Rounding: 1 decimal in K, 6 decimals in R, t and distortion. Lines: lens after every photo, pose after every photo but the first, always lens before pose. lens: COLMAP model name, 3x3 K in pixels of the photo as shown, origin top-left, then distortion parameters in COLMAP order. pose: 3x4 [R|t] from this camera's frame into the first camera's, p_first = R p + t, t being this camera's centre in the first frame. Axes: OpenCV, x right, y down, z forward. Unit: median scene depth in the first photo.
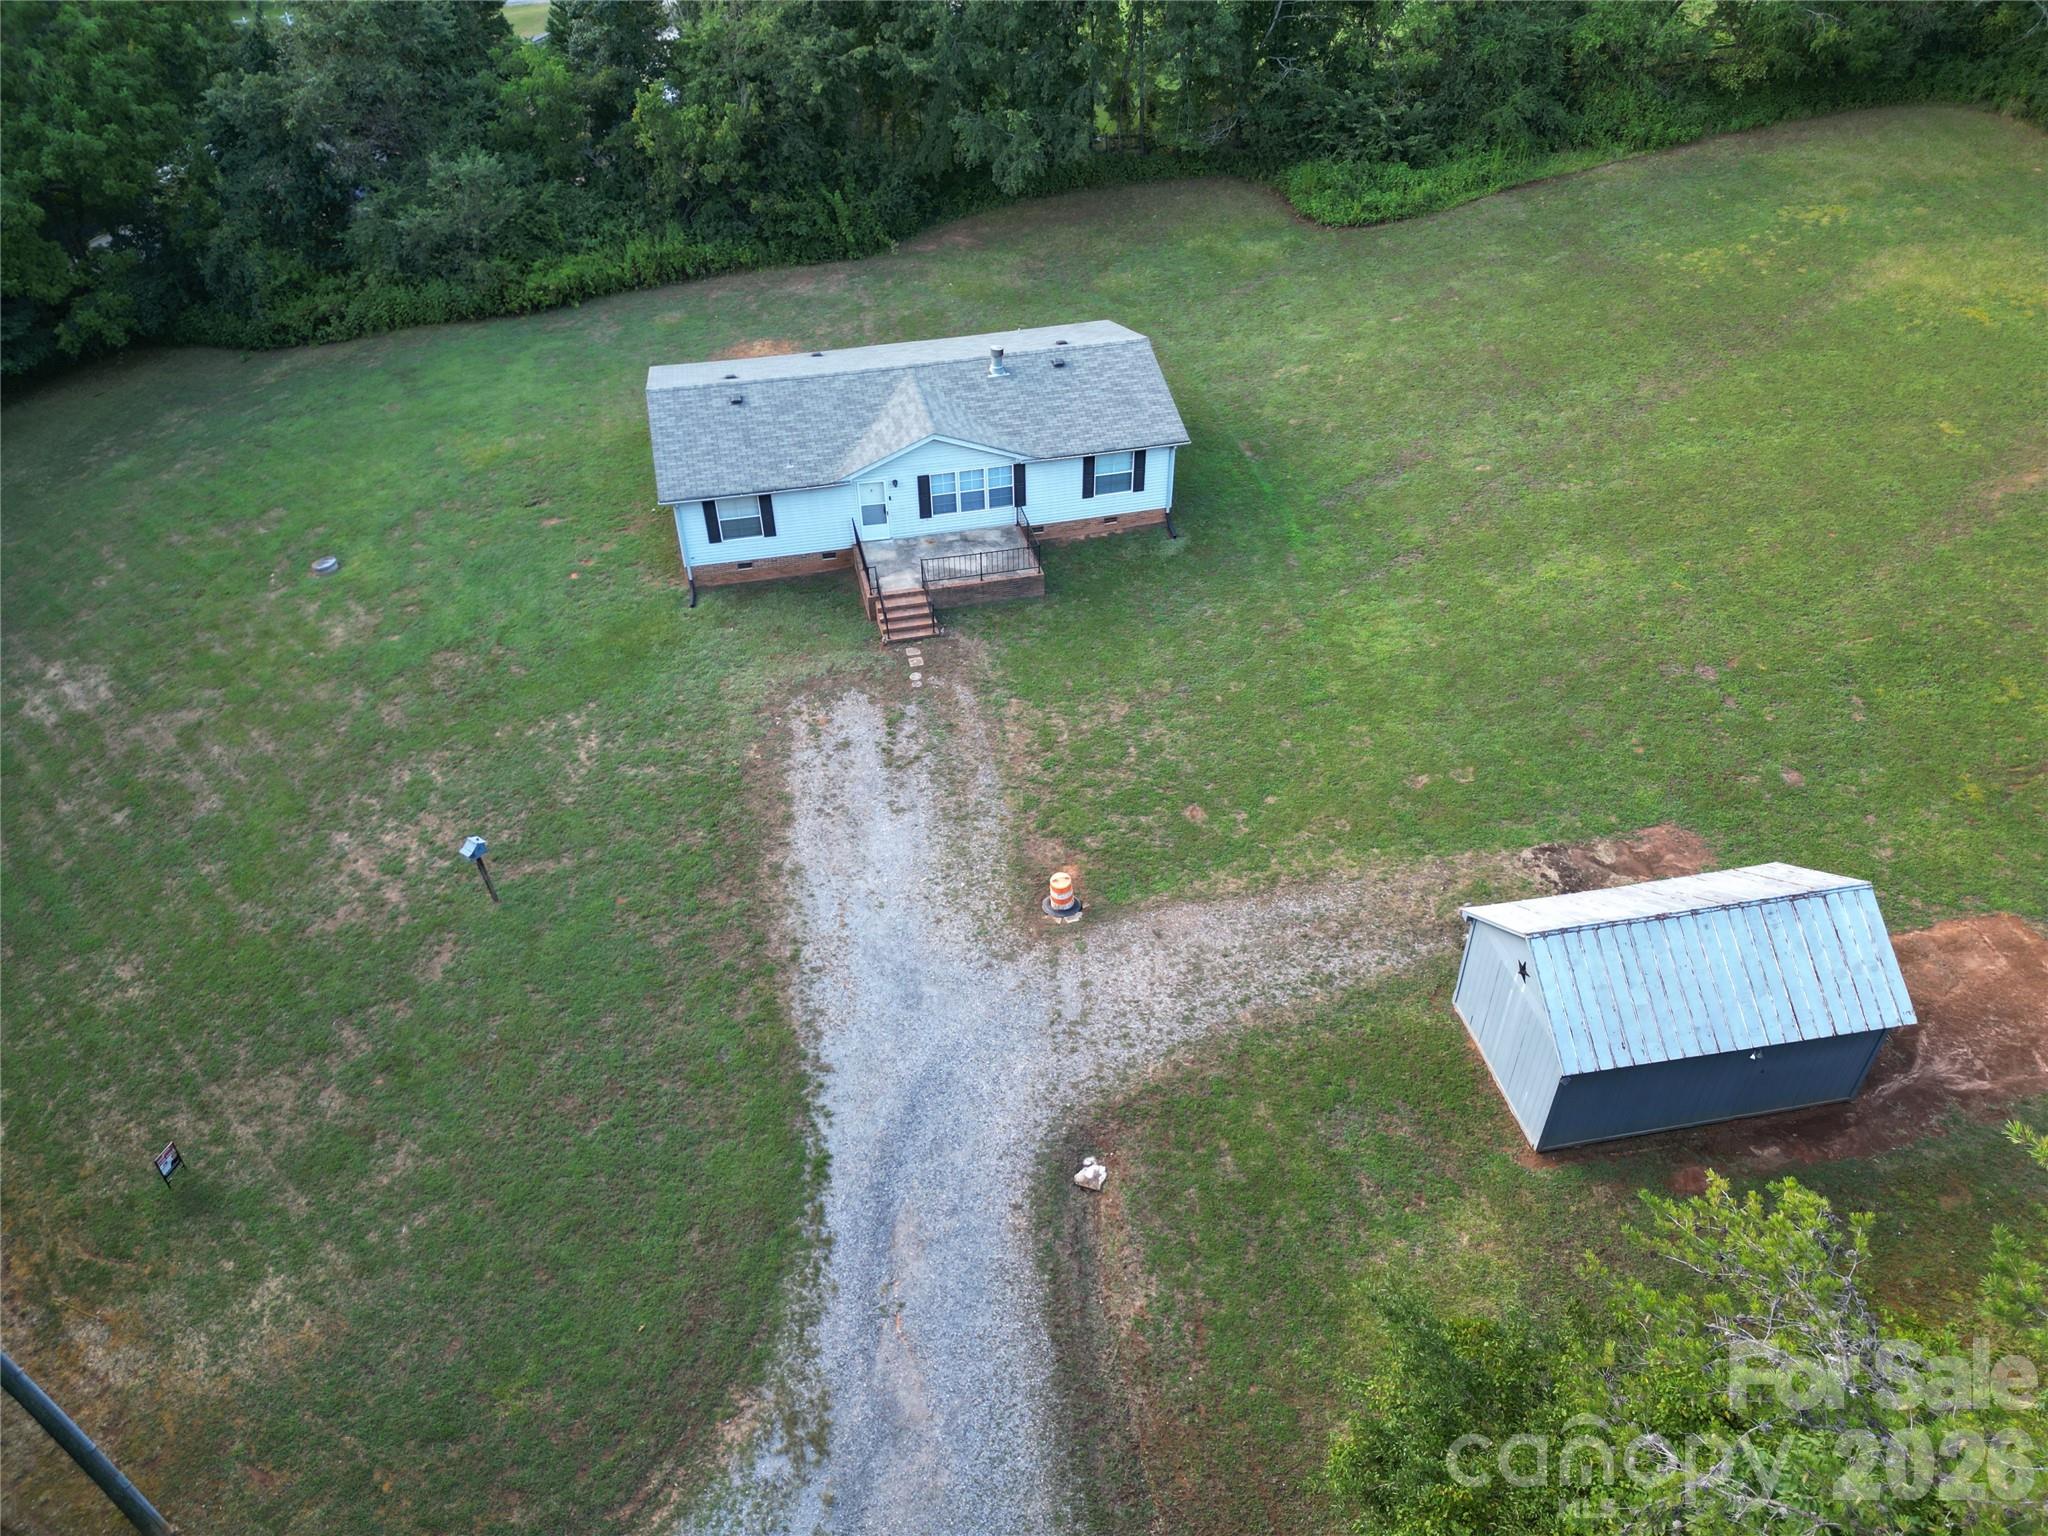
lens RADIAL K [[1424.3, 0, 1024.0], [0, 1424.3, 768.0], [0, 0, 1]] dist [0.084012, -0.080959]
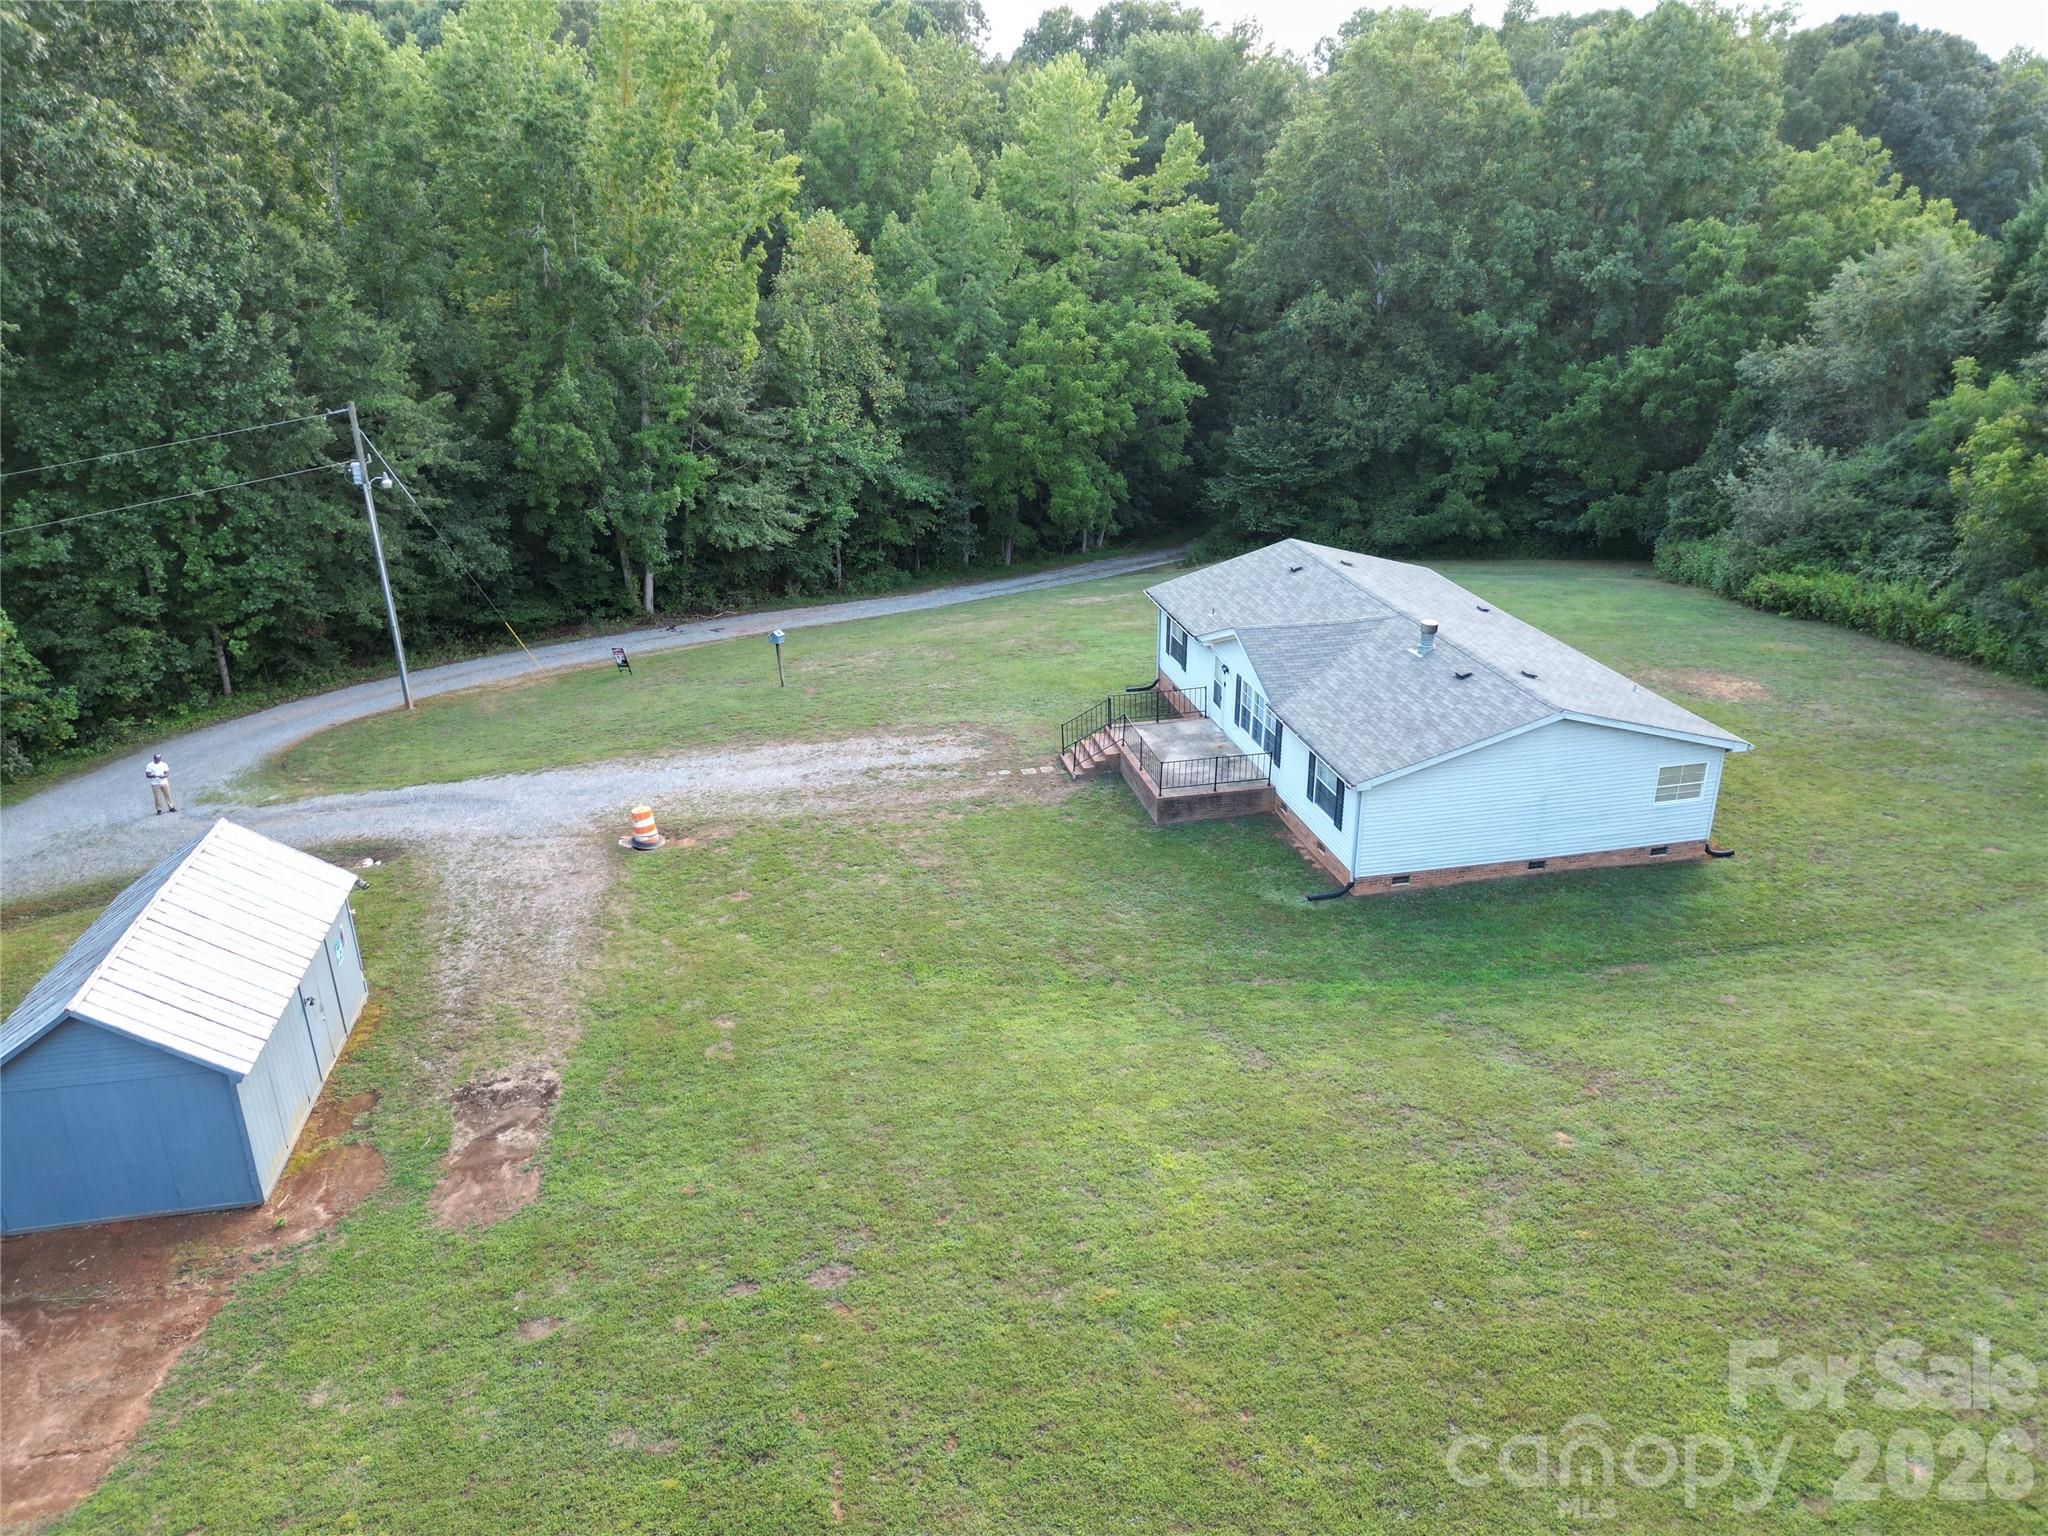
lens RADIAL K [[1424.3, 0, 1024.0], [0, 1424.3, 768.0], [0, 0, 1]] dist [0.084012, -0.080959]
pose [[-0.012535, 0.403866, -0.914732, 0.762533], [-0.623832, 0.711778, 0.322808, -0.362660], [0.781458, 0.574685, 0.243023, 0.700602]]
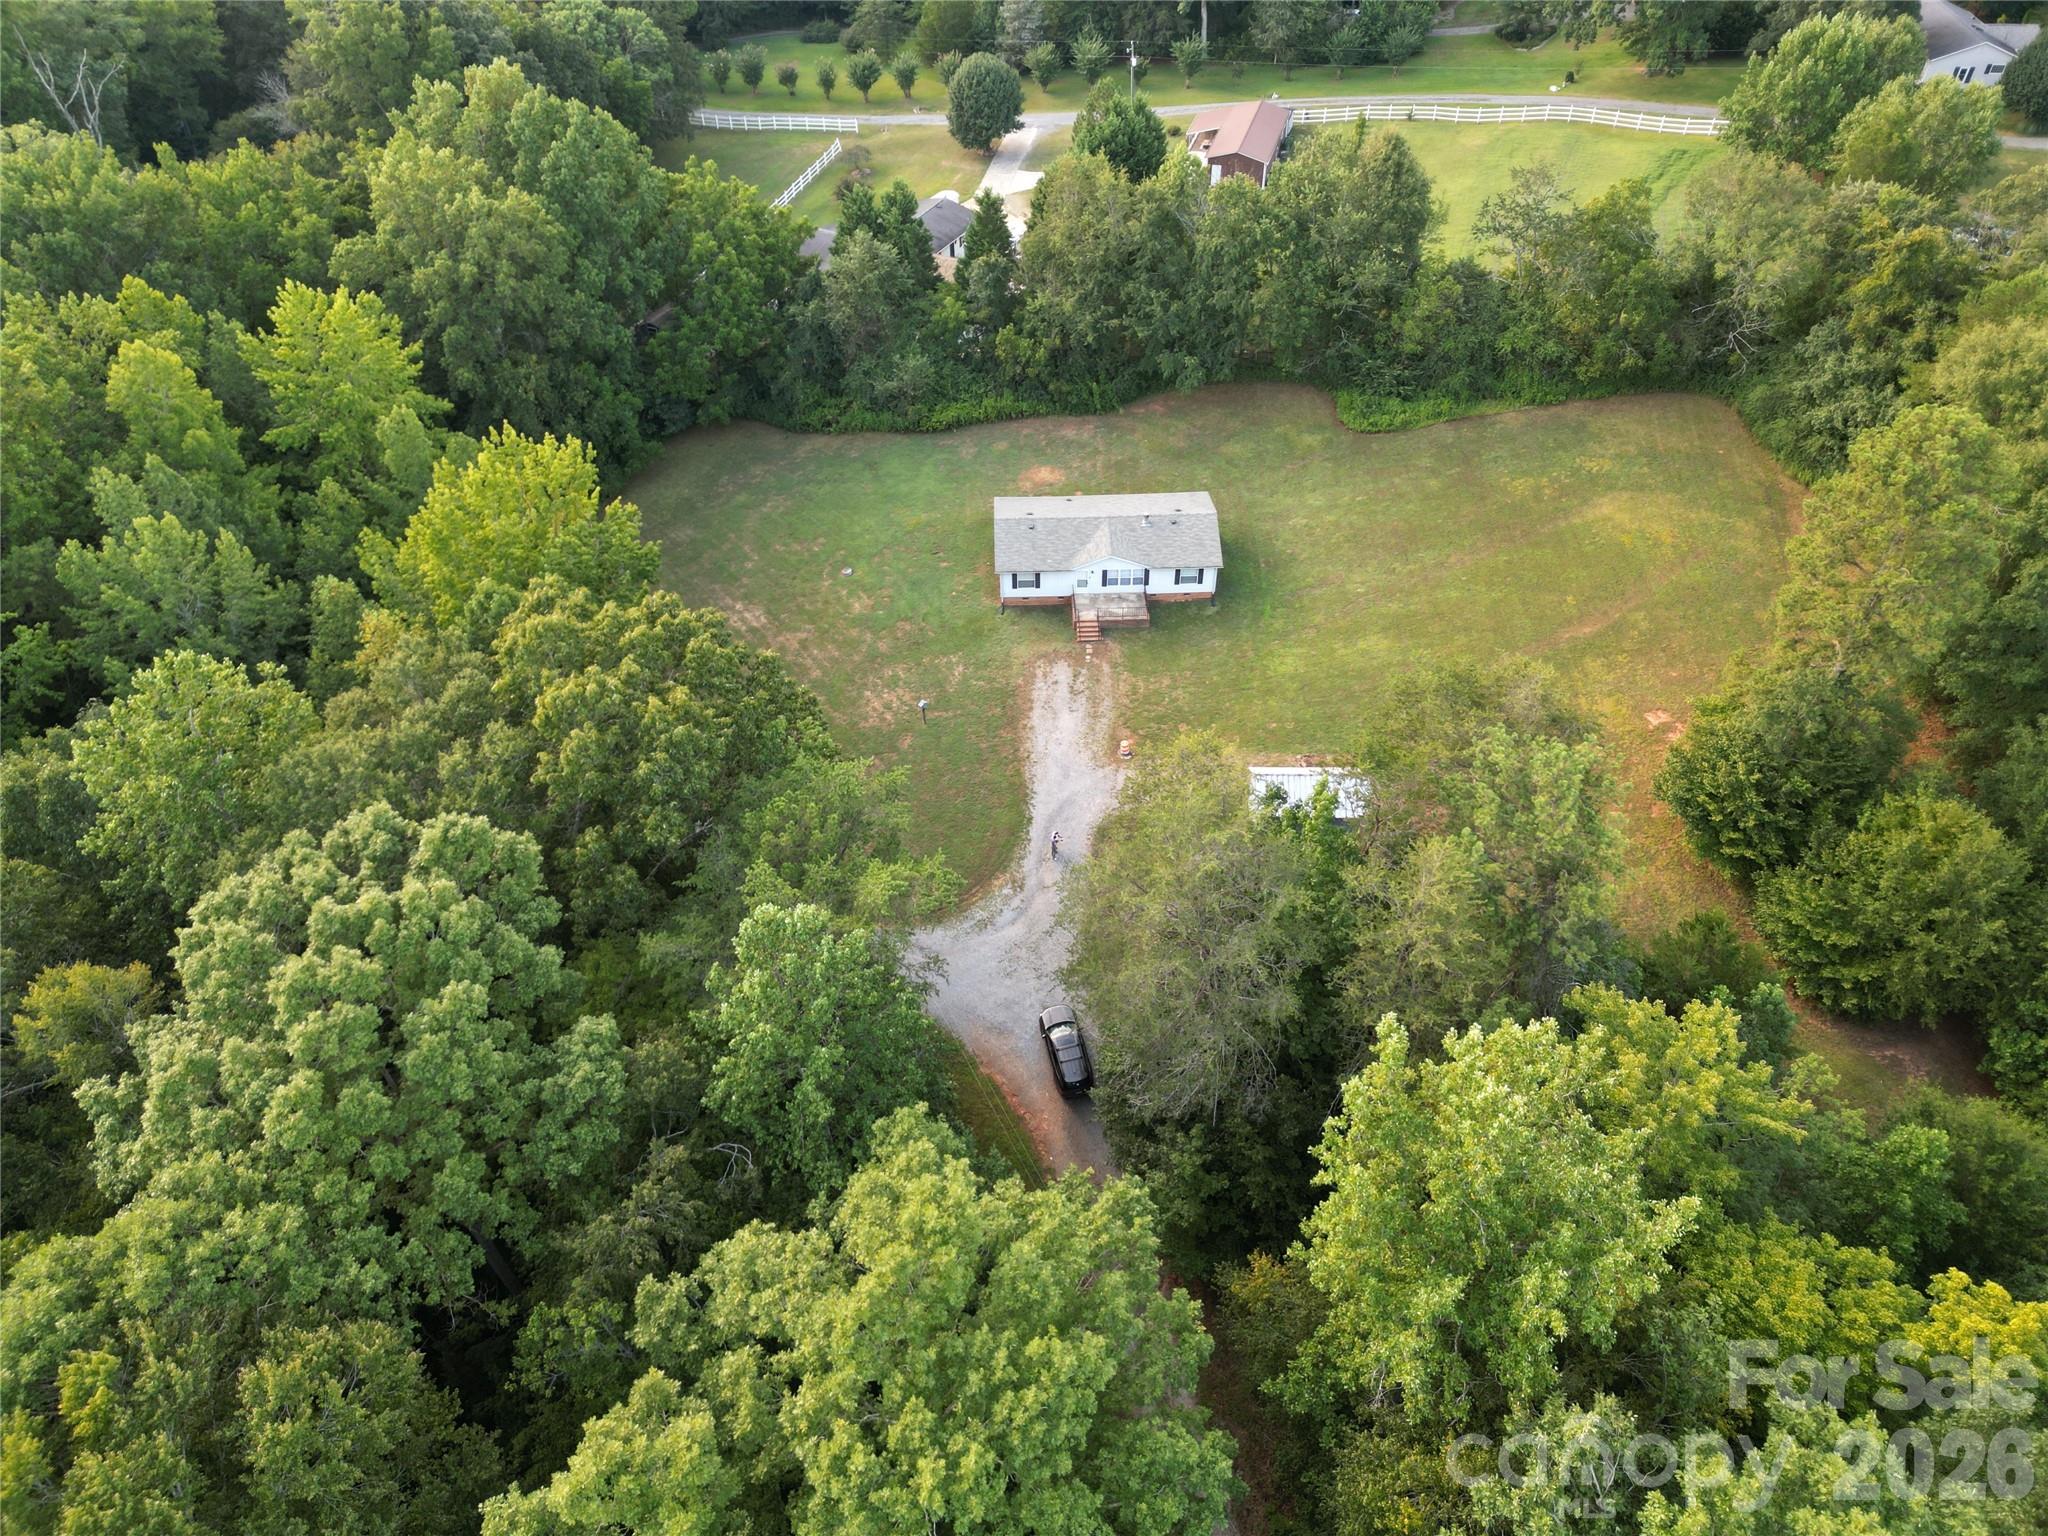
lens RADIAL K [[1432.0, 0, 1009.6], [0, 1432.0, 768.8], [0, 0, 1]] dist [0.145932, -0.136186]
pose [[0.978166, 0.137961, -0.155426, 0.185453], [-0.126574, 0.988647, 0.080968, -0.052510], [0.164832, -0.059527, 0.984524, -1.346047]]
